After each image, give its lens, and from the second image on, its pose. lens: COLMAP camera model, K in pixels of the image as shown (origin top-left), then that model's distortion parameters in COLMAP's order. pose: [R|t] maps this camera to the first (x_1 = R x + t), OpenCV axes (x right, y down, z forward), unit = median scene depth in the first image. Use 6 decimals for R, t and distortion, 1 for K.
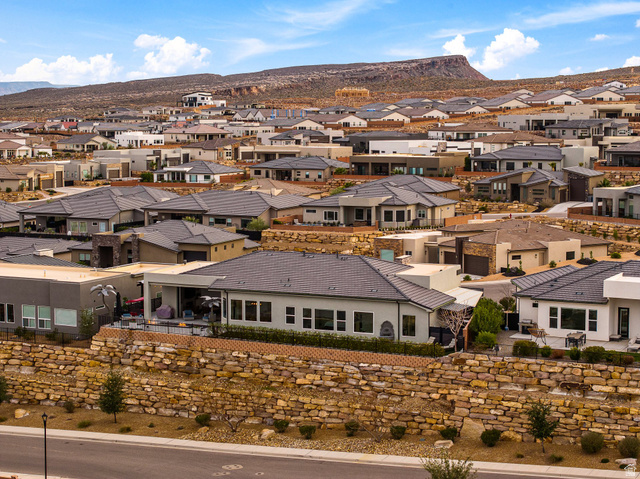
lens RADIAL K [[1372.2, 0, 318.9], [0, 1372.2, 238.8], [0, 0, 1]] dist [-0.047246, 0.000000]
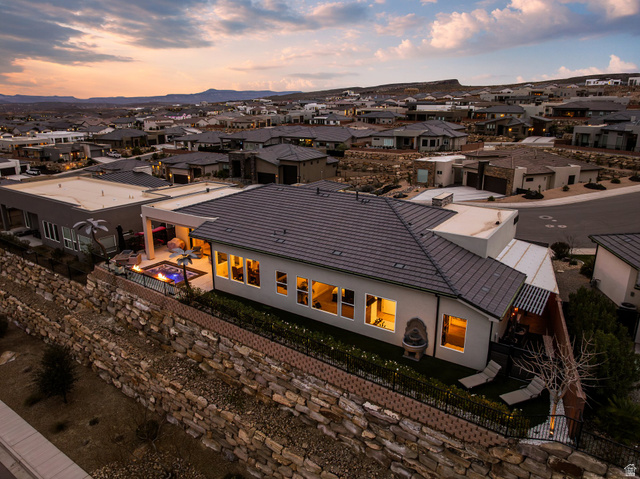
lens RADIAL K [[456.7, 0, 319.3], [0, 456.7, 240.0], [0, 0, 1]] dist [-0.026773, -0.007075]
pose [[0.985607, 0.049616, -0.161606, 0.026623], [-0.017067, 0.980281, 0.196871, -0.010375], [0.168187, -0.191279, 0.967019, 0.564899]]
